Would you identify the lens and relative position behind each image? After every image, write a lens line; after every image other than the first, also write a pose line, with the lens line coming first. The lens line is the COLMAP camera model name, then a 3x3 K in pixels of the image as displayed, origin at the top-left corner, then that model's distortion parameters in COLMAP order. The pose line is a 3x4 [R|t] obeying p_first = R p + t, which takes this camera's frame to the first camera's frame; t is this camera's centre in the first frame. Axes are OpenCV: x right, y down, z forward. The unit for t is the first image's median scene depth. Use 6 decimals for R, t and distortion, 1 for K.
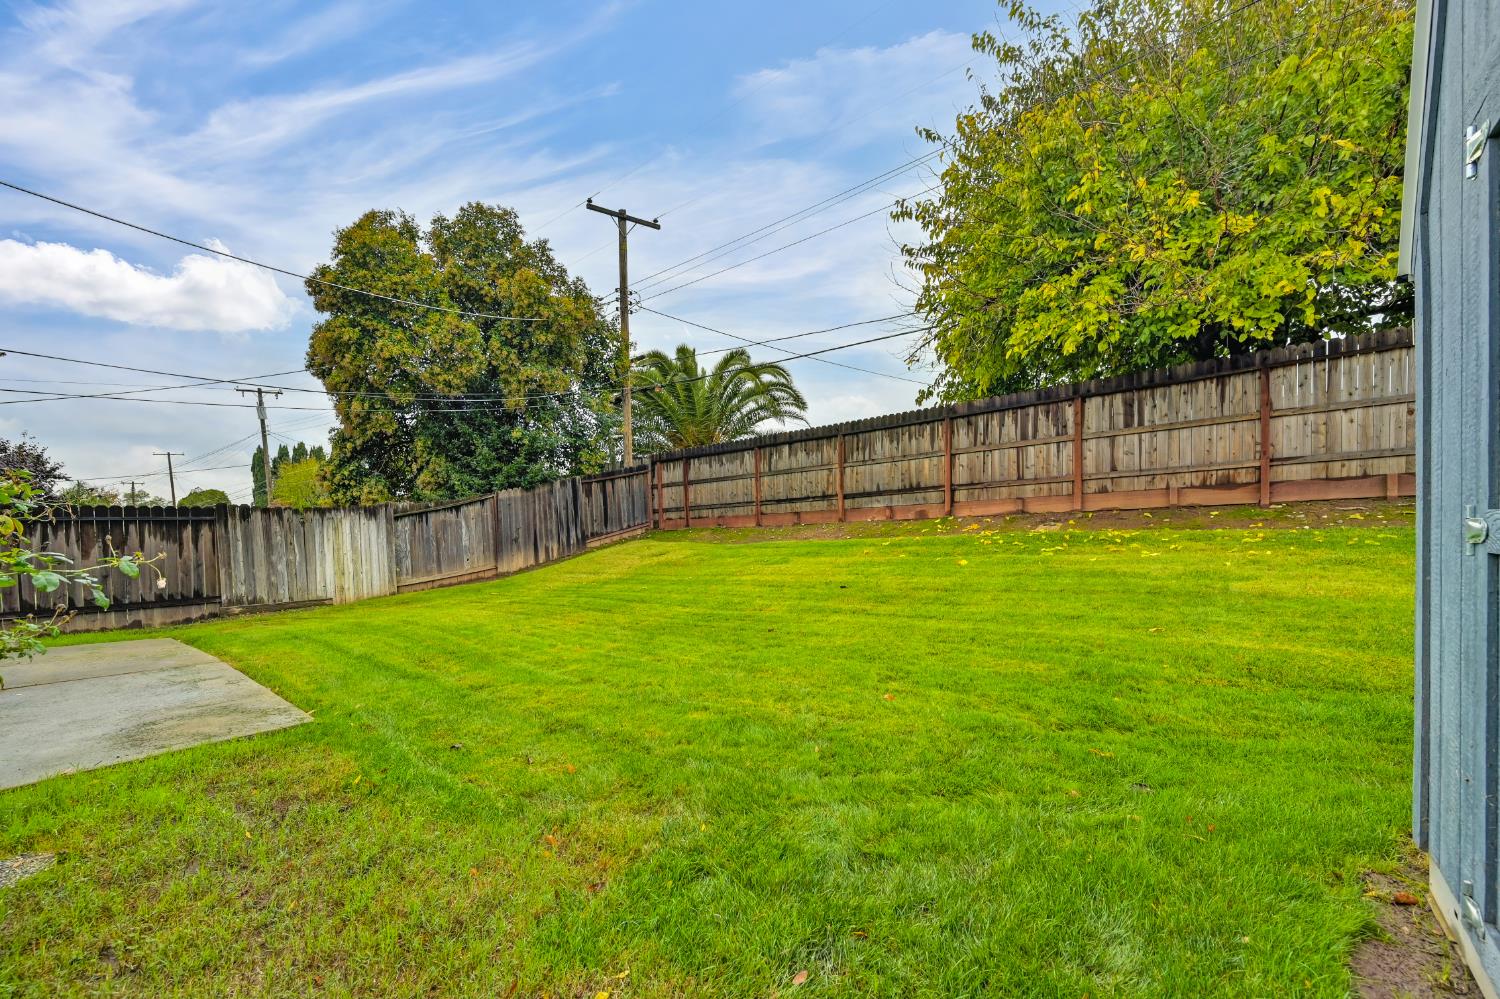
lens RADIAL K [[597.7, 0, 766.4], [0, 597.7, 531.7], [0, 0, 1]] dist [0.000042, 0.000151]
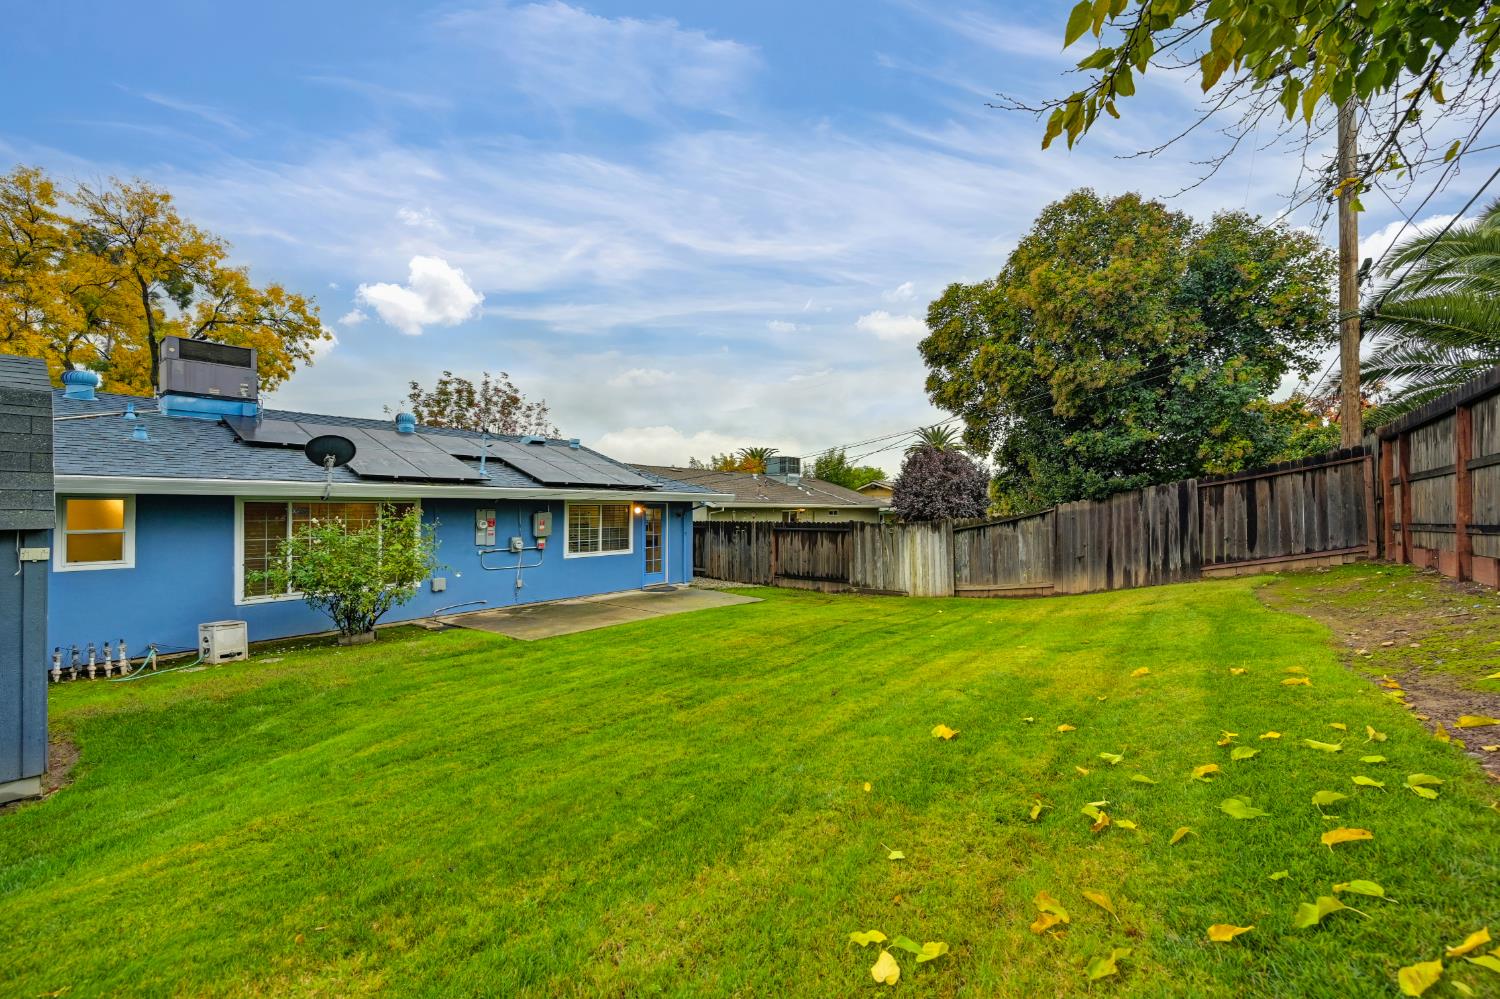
lens RADIAL K [[597.7, 0, 751.4], [0, 597.7, 498.6], [0, 0, 1]] dist [0.000042, 0.000151]
pose [[0.020550, 0.002834, -0.999785, 0.578486], [-0.003758, 0.999989, 0.002757, -0.095967], [0.999782, 0.003701, 0.020561, 0.623572]]
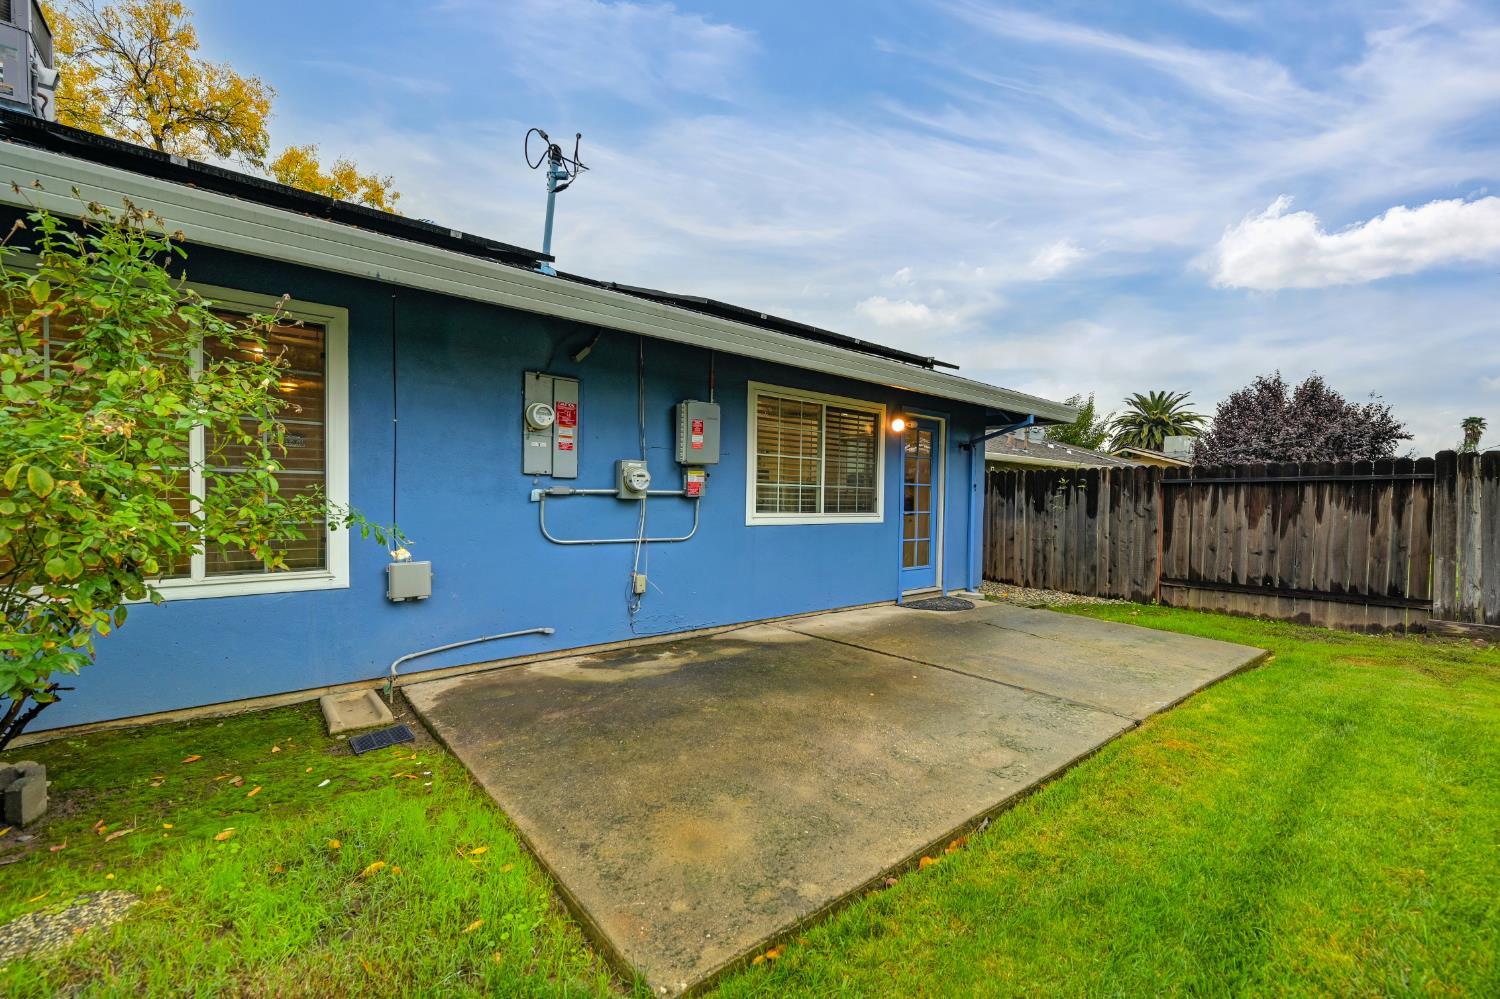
lens RADIAL K [[597.7, 0, 739.3], [0, 597.7, 509.8], [0, 0, 1]] dist [0.000042, 0.000151]
pose [[-0.211859, 0.029906, -0.976843, -0.136548], [-0.008677, 0.999435, 0.032479, -0.000974], [0.977262, 0.015357, -0.211480, 0.374949]]
